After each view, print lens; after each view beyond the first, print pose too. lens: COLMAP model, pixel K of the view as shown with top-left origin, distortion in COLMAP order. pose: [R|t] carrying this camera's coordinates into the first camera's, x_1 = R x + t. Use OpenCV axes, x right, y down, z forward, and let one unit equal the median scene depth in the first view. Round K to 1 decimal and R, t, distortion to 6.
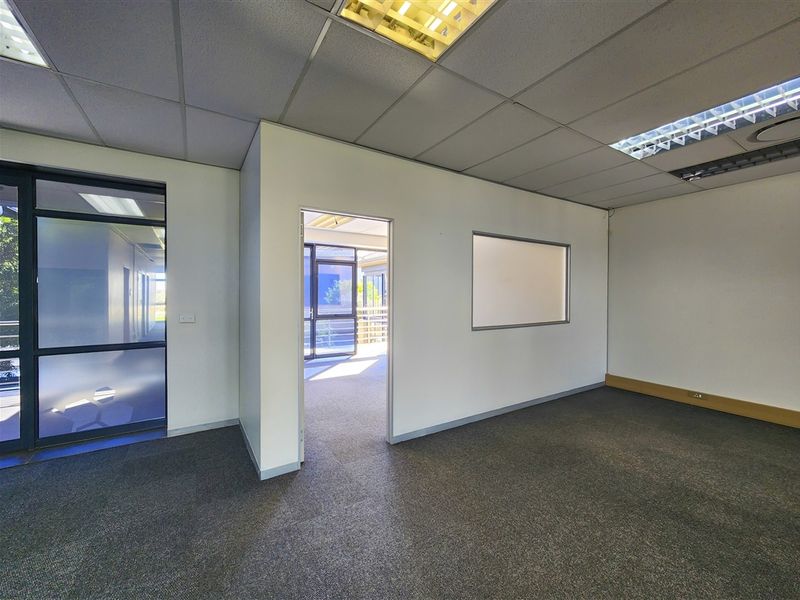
lens RADIAL K [[326.7, 0, 400.0], [0, 326.7, 300.0], [0, 0, 1]] dist [0.000924, 0.000093]
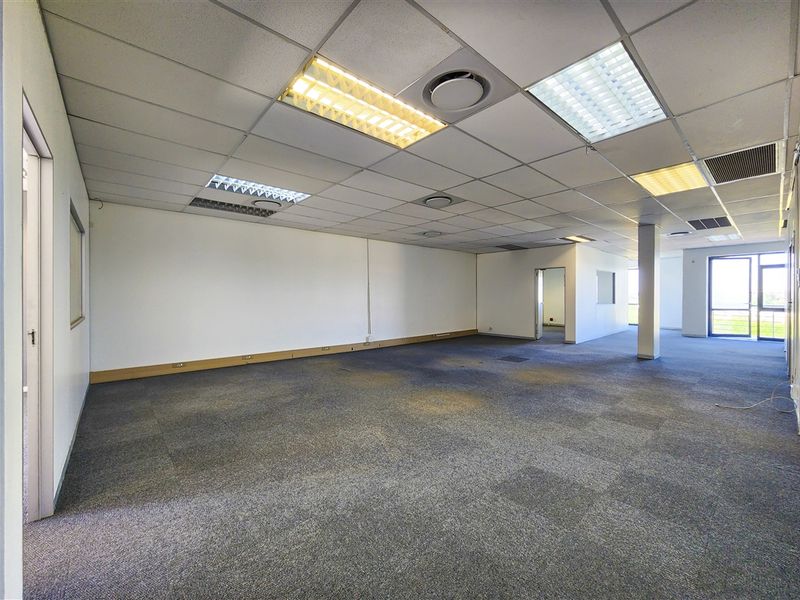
lens RADIAL K [[326.7, 0, 400.0], [0, 326.7, 300.0], [0, 0, 1]] dist [0.000924, 0.000093]
pose [[-0.156497, -0.011210, 0.987615, -0.819386], [0.015675, 0.999781, 0.013832, 0.035758], [-0.987554, 0.017646, -0.156288, 0.478128]]
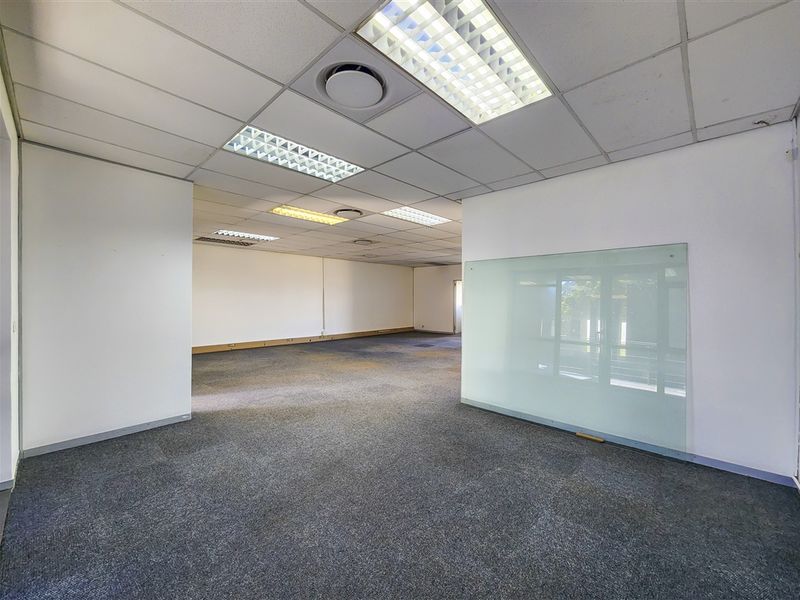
lens RADIAL K [[326.7, 0, 400.0], [0, 326.7, 300.0], [0, 0, 1]] dist [0.000924, 0.000093]
pose [[-0.249855, -0.005552, 0.968267, -1.840532], [0.010165, 0.999913, 0.008357, 0.003774], [-0.968230, 0.011931, -0.249777, 0.388764]]
